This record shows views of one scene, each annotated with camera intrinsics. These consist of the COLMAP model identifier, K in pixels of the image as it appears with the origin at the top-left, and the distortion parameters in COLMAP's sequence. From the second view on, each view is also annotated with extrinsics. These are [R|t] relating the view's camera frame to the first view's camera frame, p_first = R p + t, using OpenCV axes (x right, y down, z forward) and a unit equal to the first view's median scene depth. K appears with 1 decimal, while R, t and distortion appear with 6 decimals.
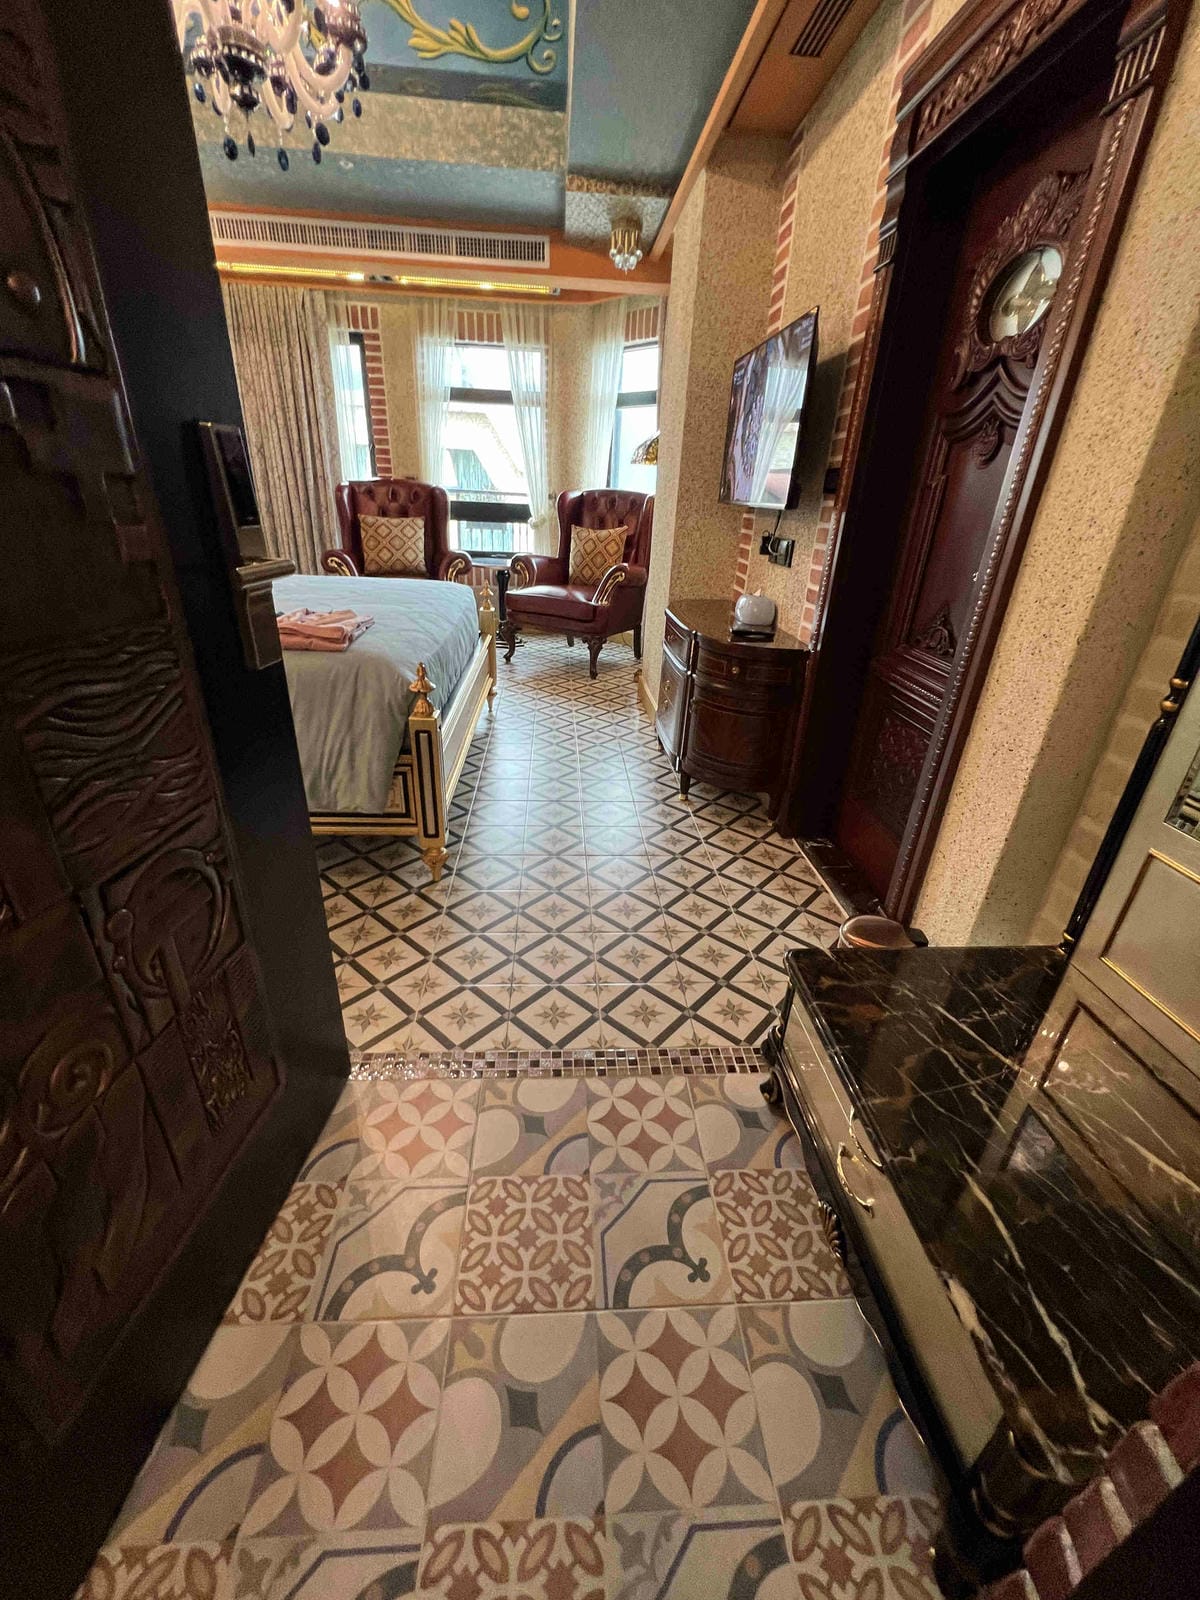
lens RADIAL K [[640.1, 0, 600.5], [0, 640.1, 798.6], [0, 0, 1]] dist [-0.000679, -0.000522]
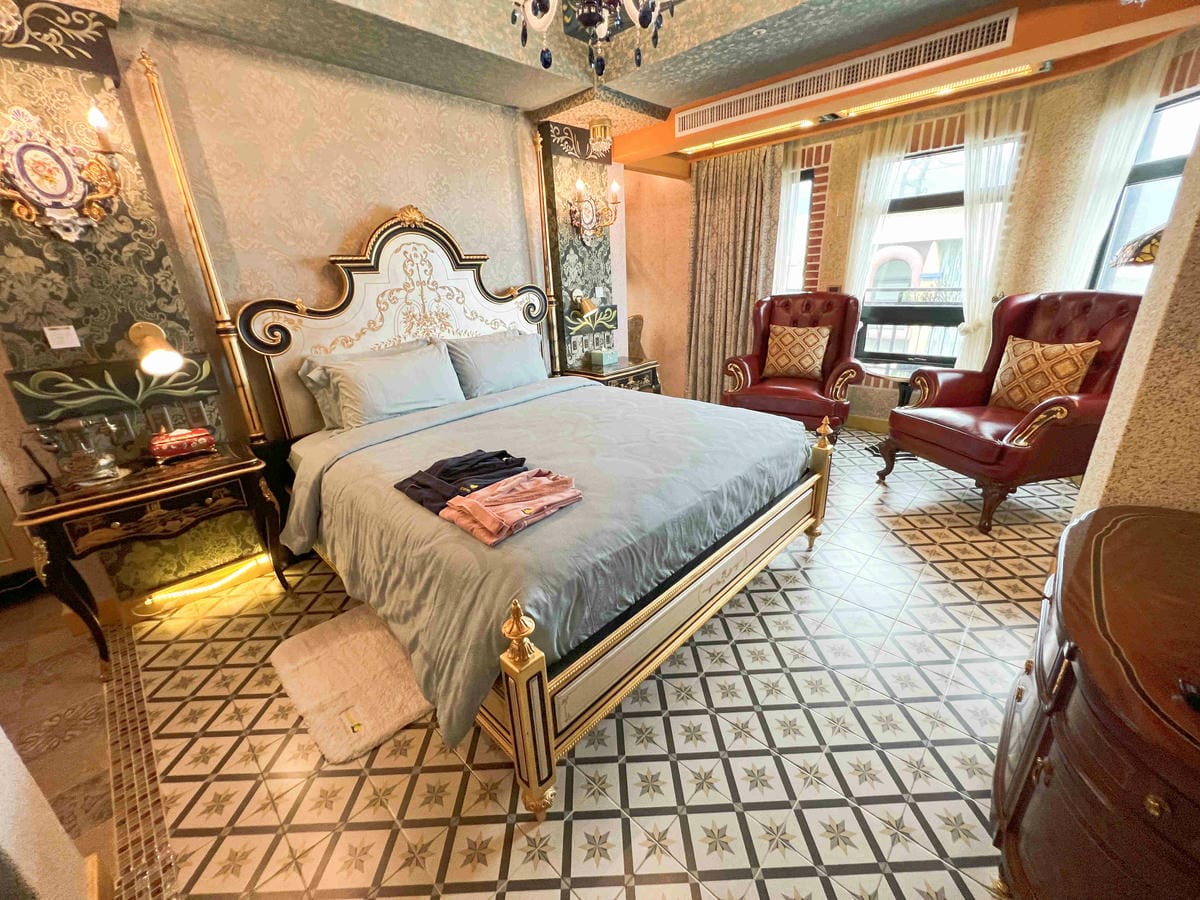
lens RADIAL K [[480.1, 0, 602.0], [0, 480.1, 448.8], [0, 0, 1]] dist [-0.000679, -0.000522]
pose [[0.672482, 0.182221, -0.717331, 0.072317], [-0.252004, 0.967679, 0.009567, -0.163179], [0.695889, 0.174337, 0.696667, 0.234660]]
